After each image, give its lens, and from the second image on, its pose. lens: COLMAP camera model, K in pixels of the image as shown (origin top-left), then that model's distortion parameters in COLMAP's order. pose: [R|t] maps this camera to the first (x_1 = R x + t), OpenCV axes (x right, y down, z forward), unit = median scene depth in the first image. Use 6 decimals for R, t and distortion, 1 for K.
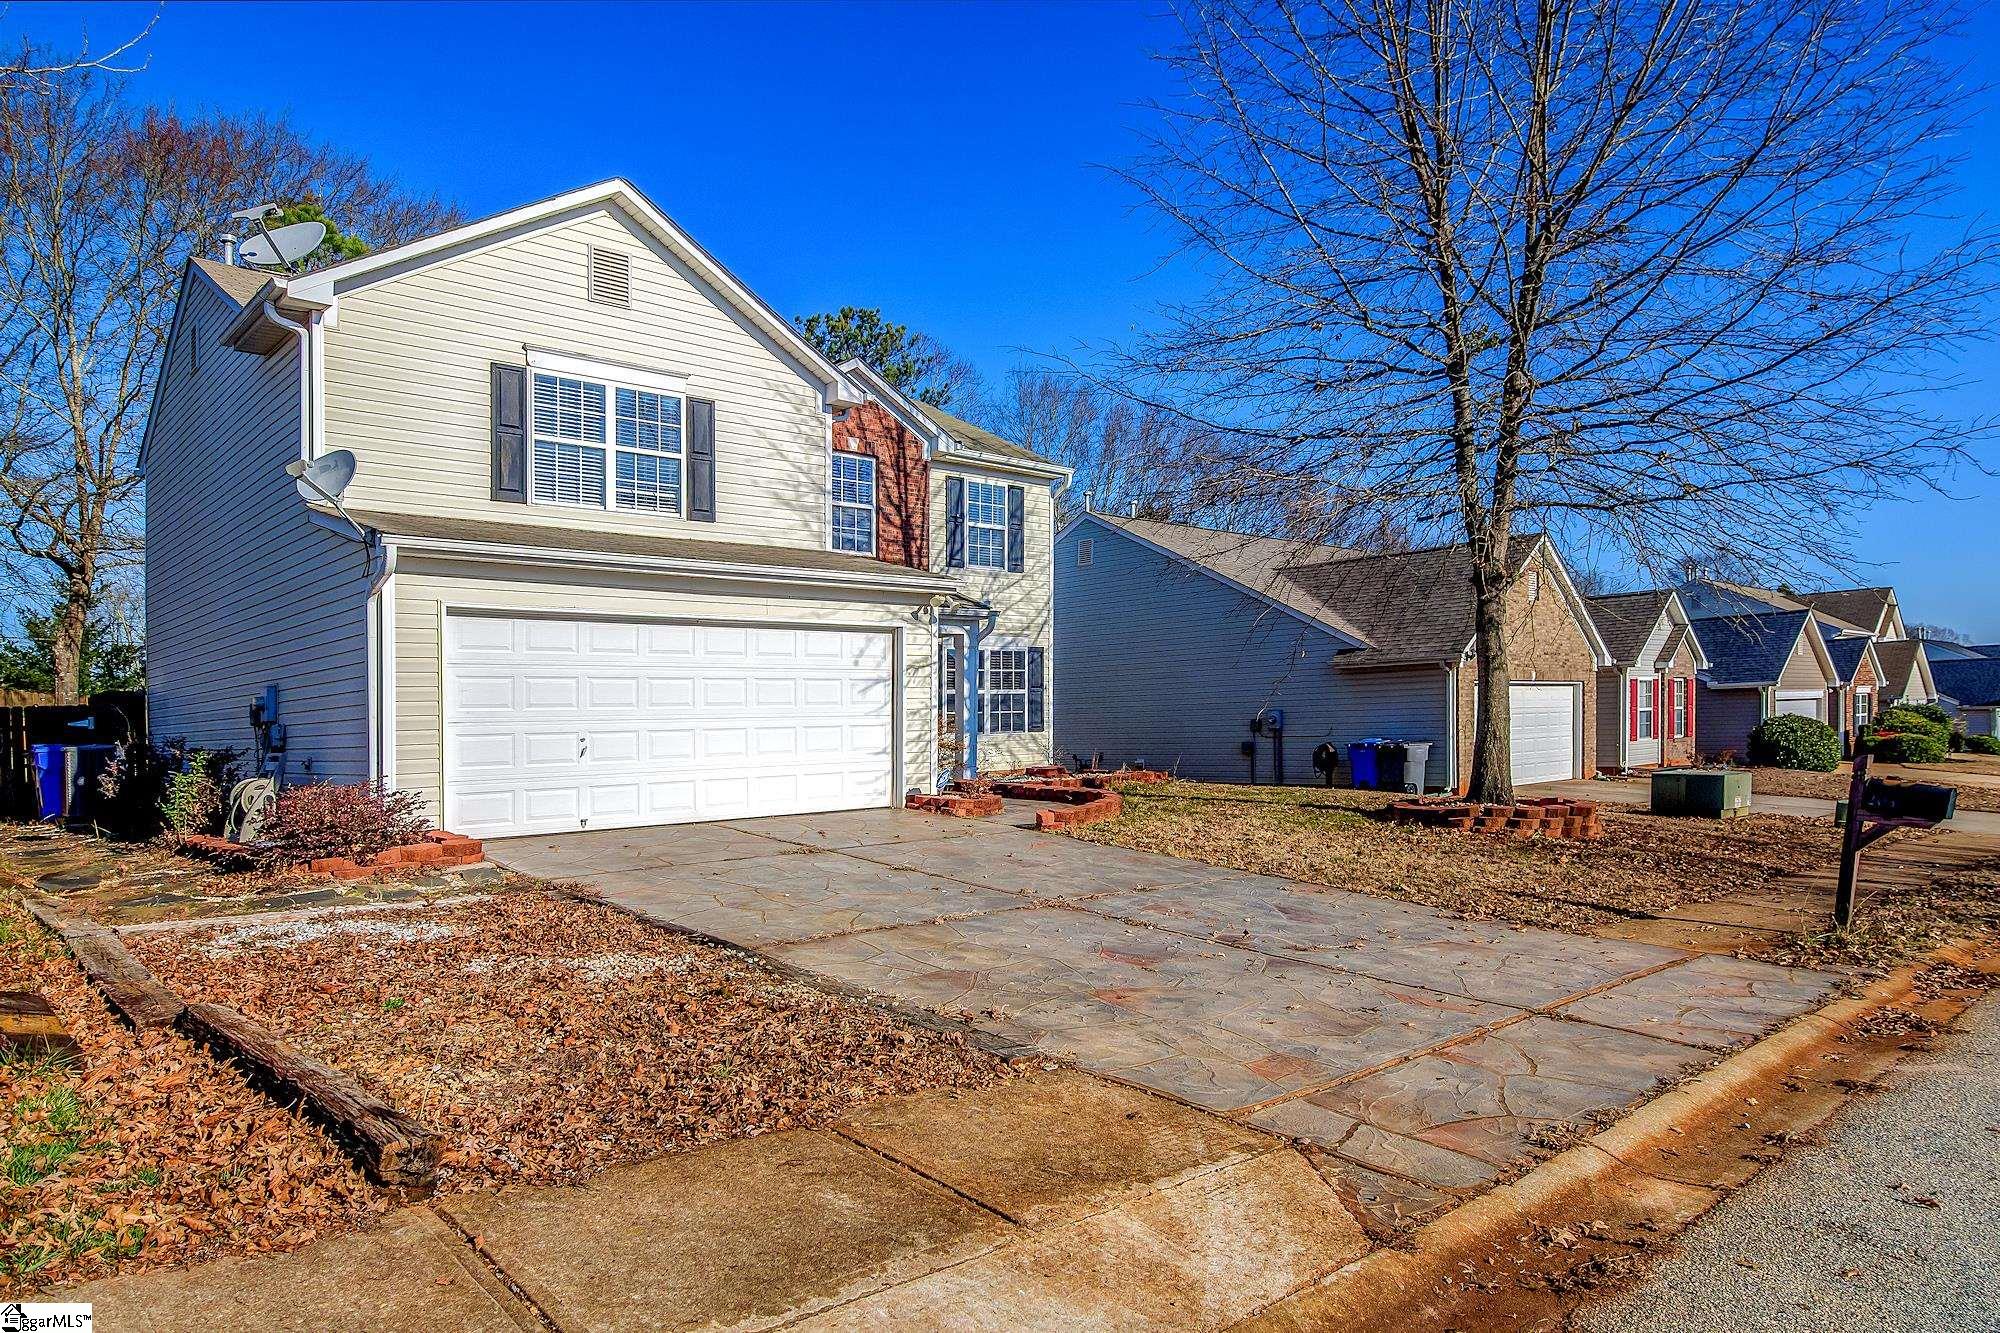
lens RADIAL K [[1179.3, 0, 1009.5], [0, 1179.3, 713.0], [0, 0, 1]] dist [0.002714, -0.000123]
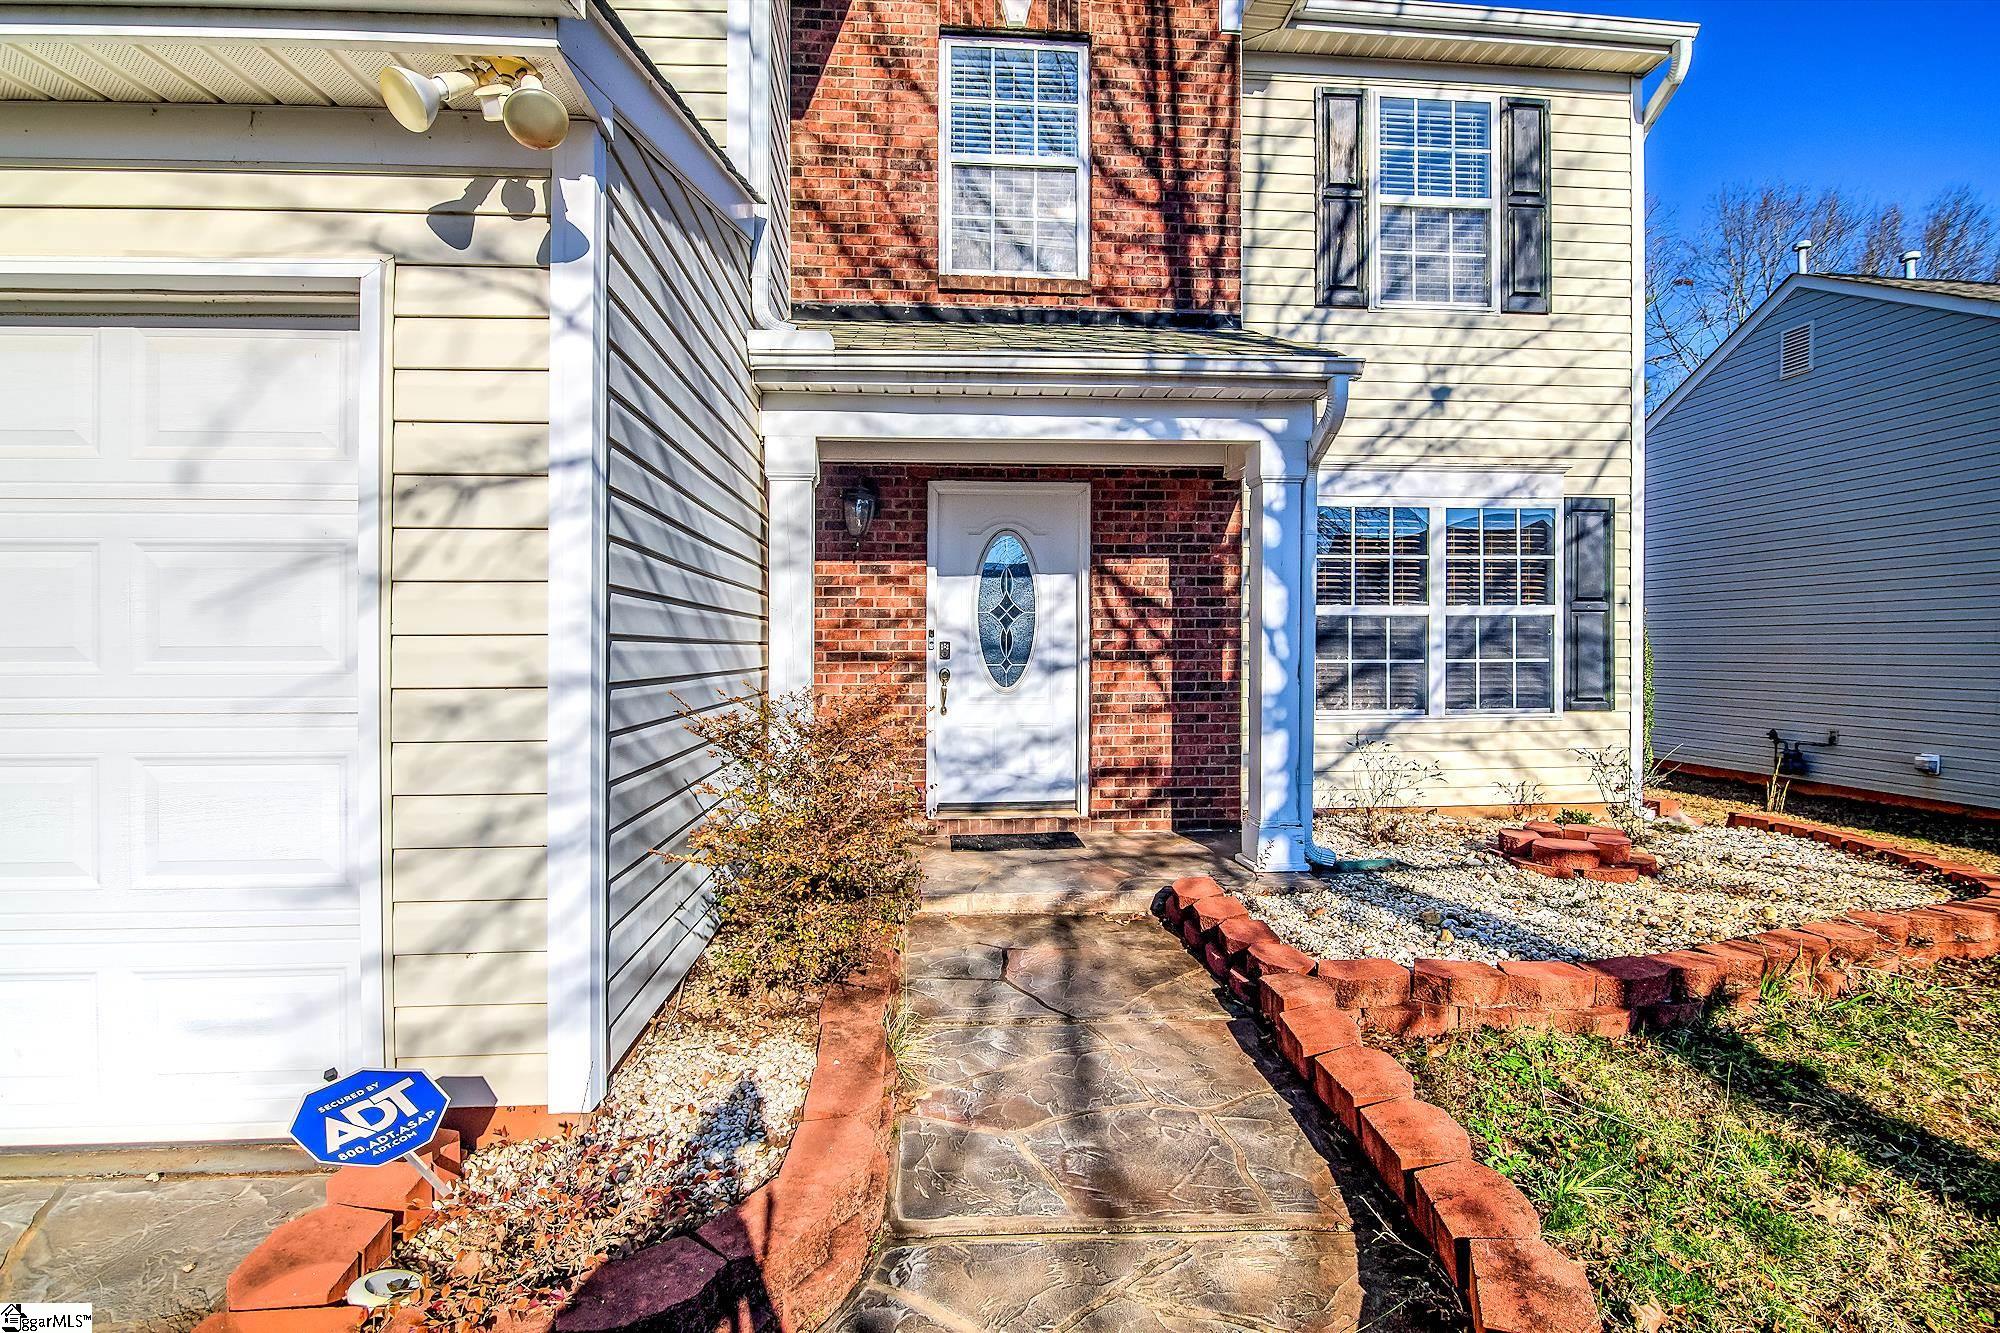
lens RADIAL K [[1059.4, 0, 1015.2], [0, 1059.4, 620.4], [0, 0, 1]] dist [-0.017239, 0.000161]
pose [[0.820550, 0.005031, -0.571552, 0.092238], [-0.011731, 0.999899, -0.008040, -0.013698], [0.571454, 0.013302, 0.820526, 0.825424]]
